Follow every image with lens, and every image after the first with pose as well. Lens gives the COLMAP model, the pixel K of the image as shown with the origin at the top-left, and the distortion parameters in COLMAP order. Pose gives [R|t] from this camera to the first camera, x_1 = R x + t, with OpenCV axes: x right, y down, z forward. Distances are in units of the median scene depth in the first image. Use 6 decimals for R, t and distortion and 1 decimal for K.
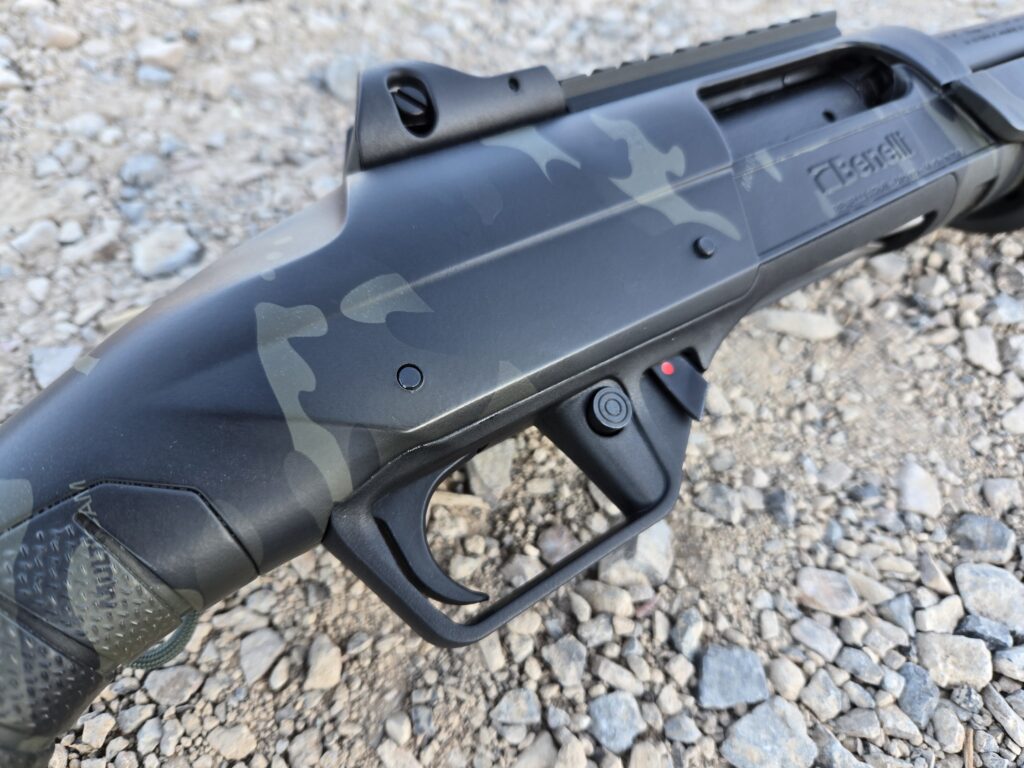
lens RADIAL K [[703.1, 0, 512.0], [0, 703.1, 384.0], [0, 0, 1]] dist [-0.000188, -0.032650]
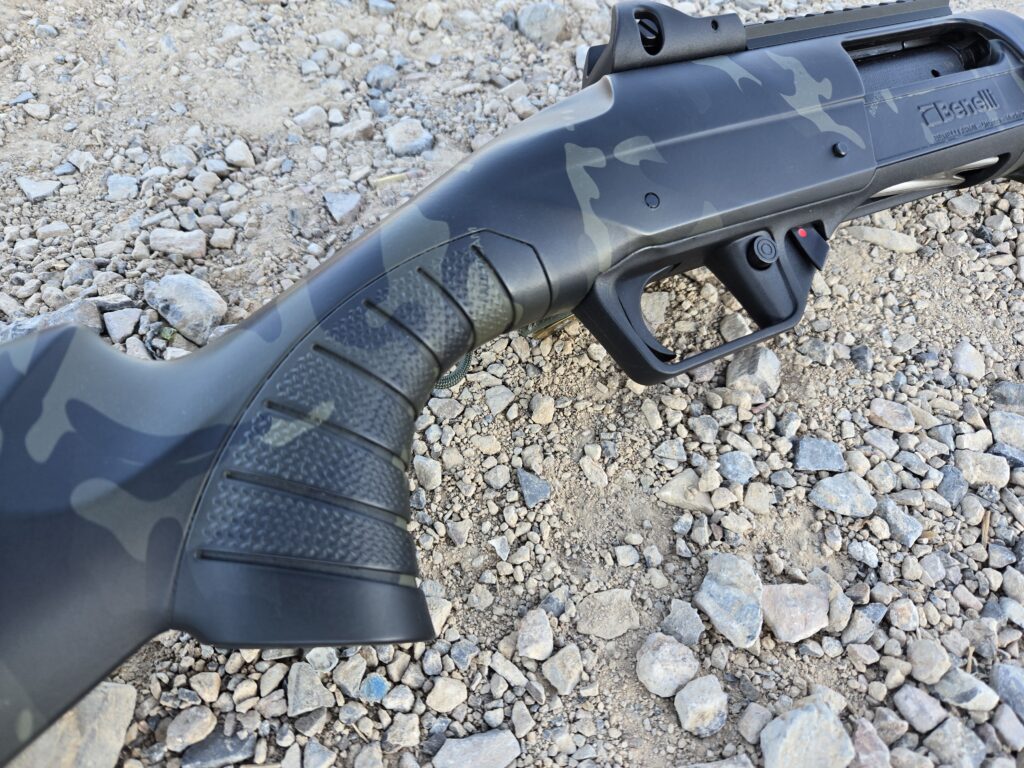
lens RADIAL K [[687.5, 0, 510.1], [0, 687.5, 382.2], [0, 0, 1]] dist [0.025179, -0.038212]
pose [[0.992275, 0.111080, -0.055246, -0.232937], [-0.108932, 0.993225, 0.040480, 0.258506], [0.059369, -0.034149, 0.997652, -0.407622]]
